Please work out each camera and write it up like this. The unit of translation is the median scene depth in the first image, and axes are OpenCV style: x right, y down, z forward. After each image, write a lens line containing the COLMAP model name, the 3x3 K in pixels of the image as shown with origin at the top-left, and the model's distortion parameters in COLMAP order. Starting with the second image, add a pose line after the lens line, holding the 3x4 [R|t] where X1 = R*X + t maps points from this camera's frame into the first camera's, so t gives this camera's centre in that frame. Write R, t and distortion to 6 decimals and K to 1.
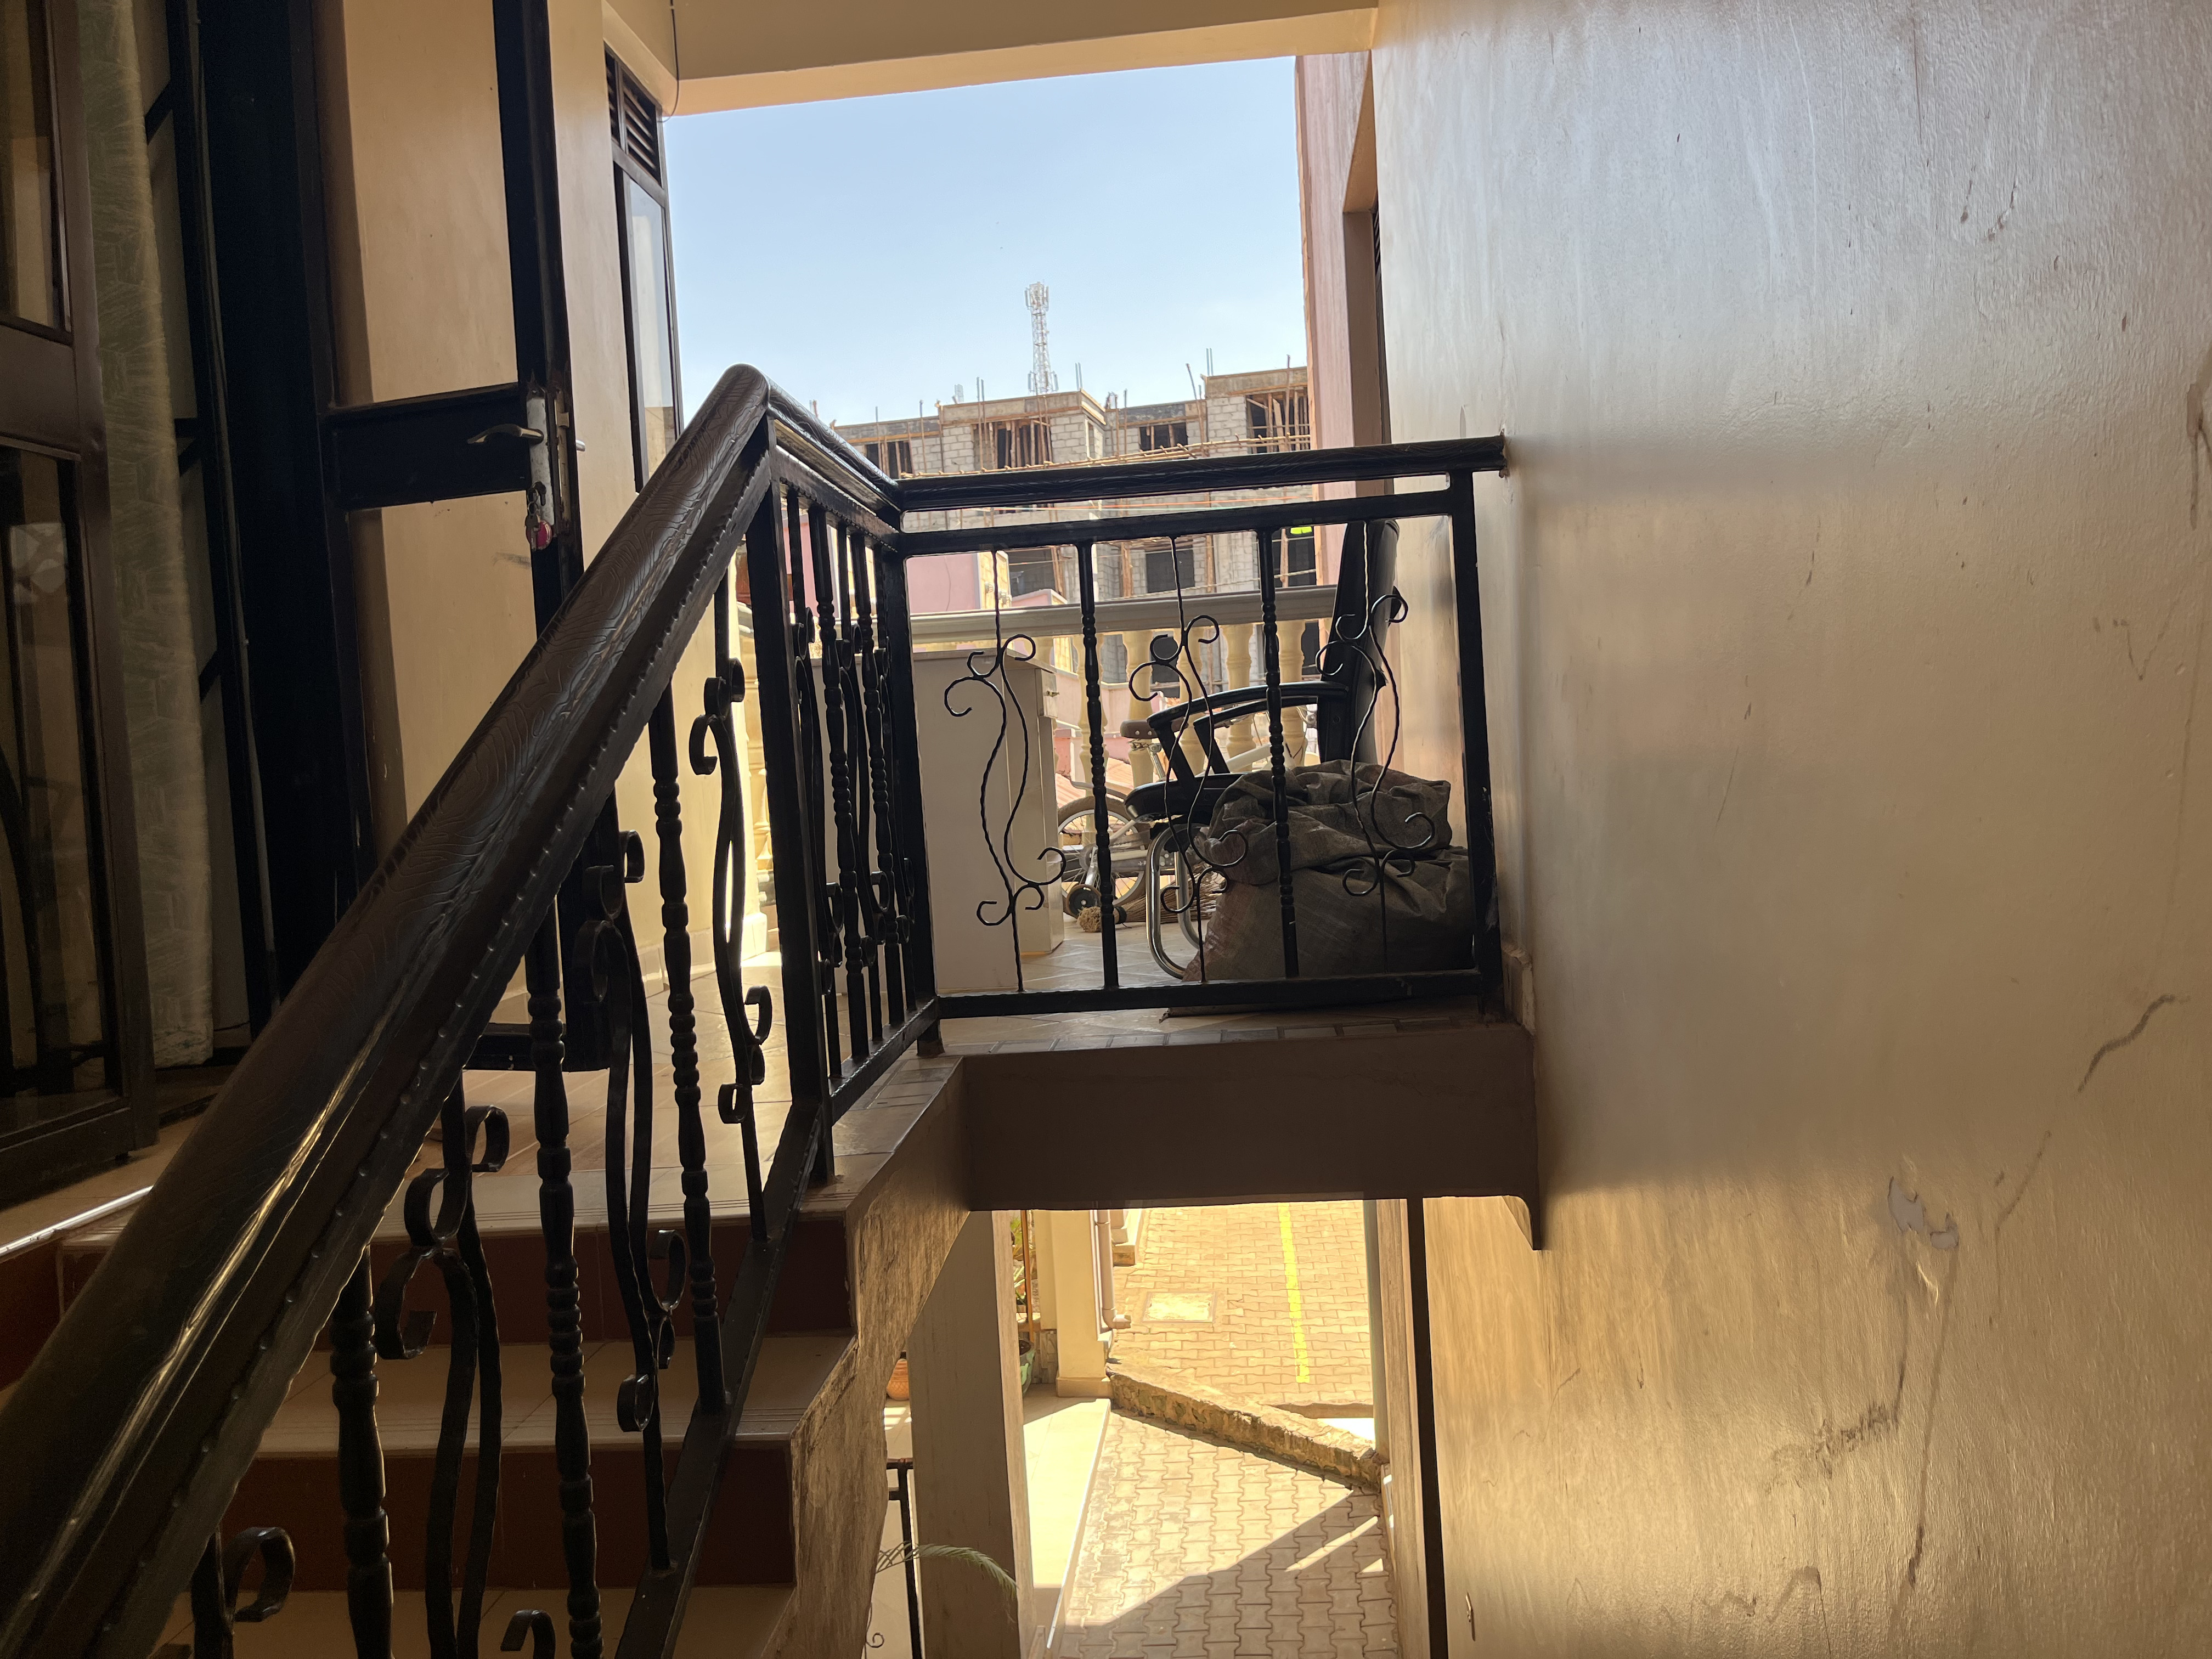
lens RADIAL K [[1669.5, 0, 1102.9], [0, 1669.5, 828.6], [0, 0, 1]] dist [0.001085, 0.143925]
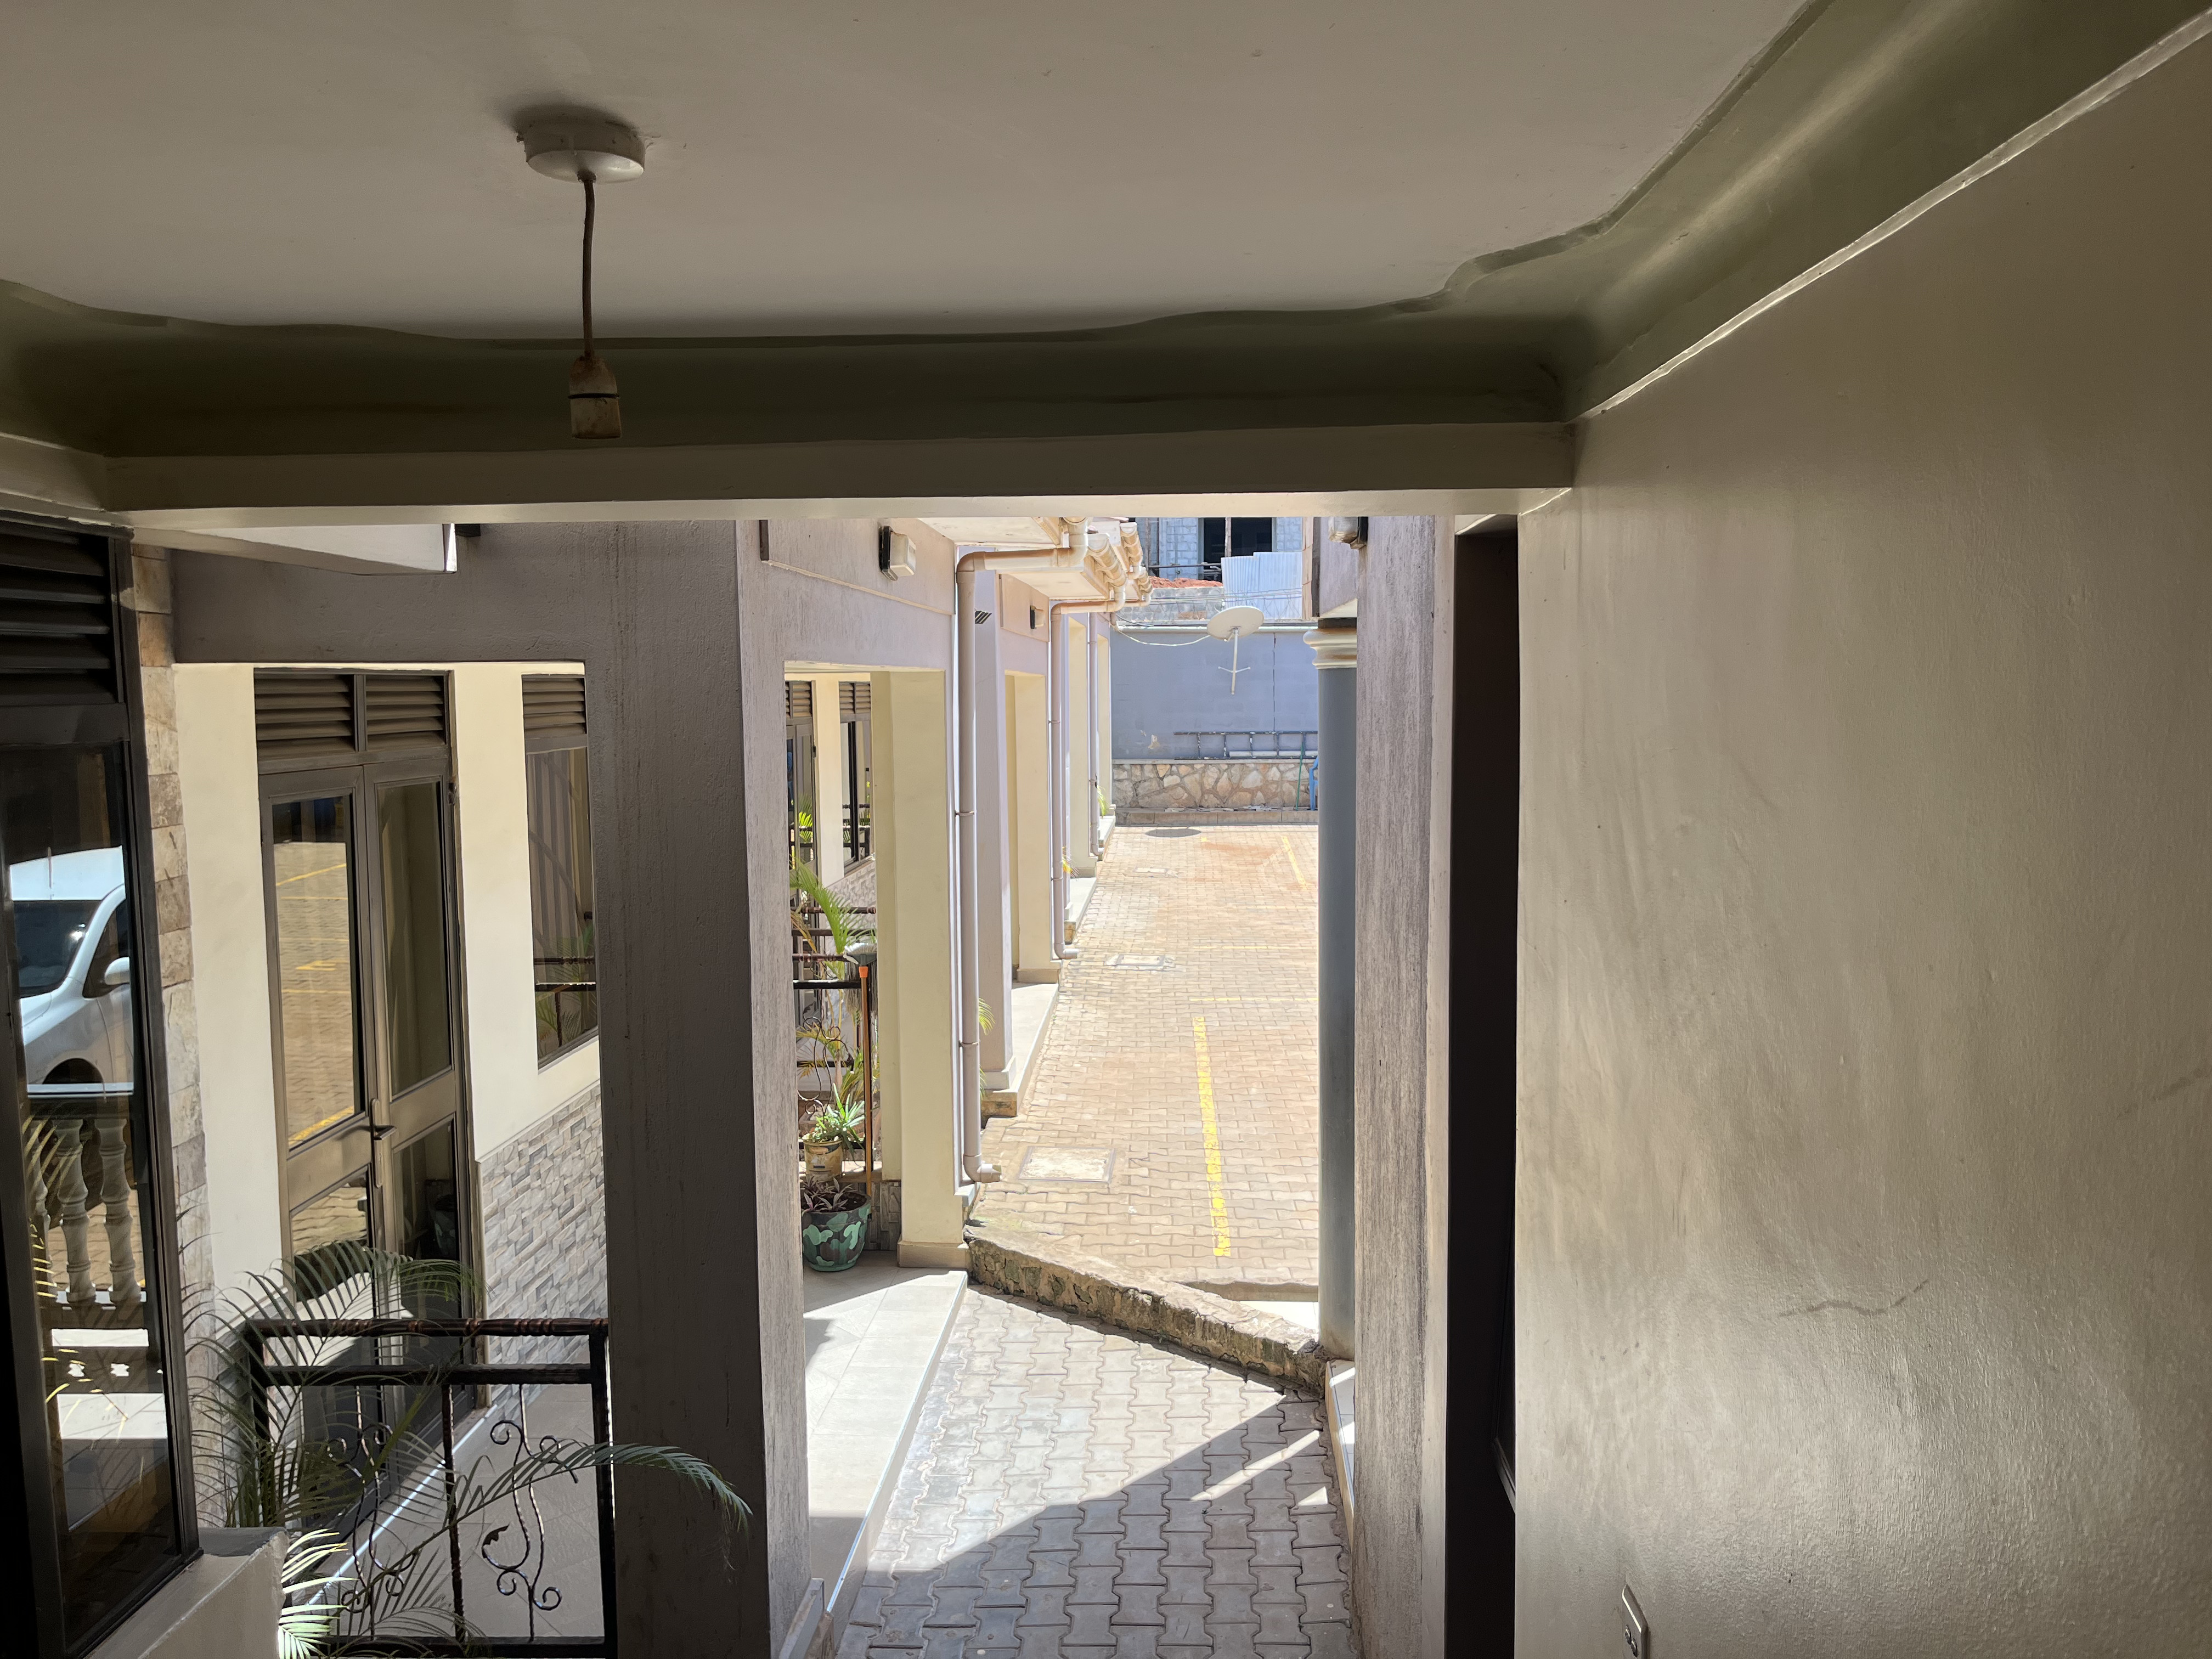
lens RADIAL K [[1658.7, 0, 1113.6], [0, 1658.7, 826.4], [0, 0, 1]] dist [0.079267, -0.098650]
pose [[0.997722, 0.044336, 0.050849, 0.025058], [-0.046373, 0.998139, 0.039599, 0.116464], [-0.048999, -0.041866, 0.997921, 0.274096]]
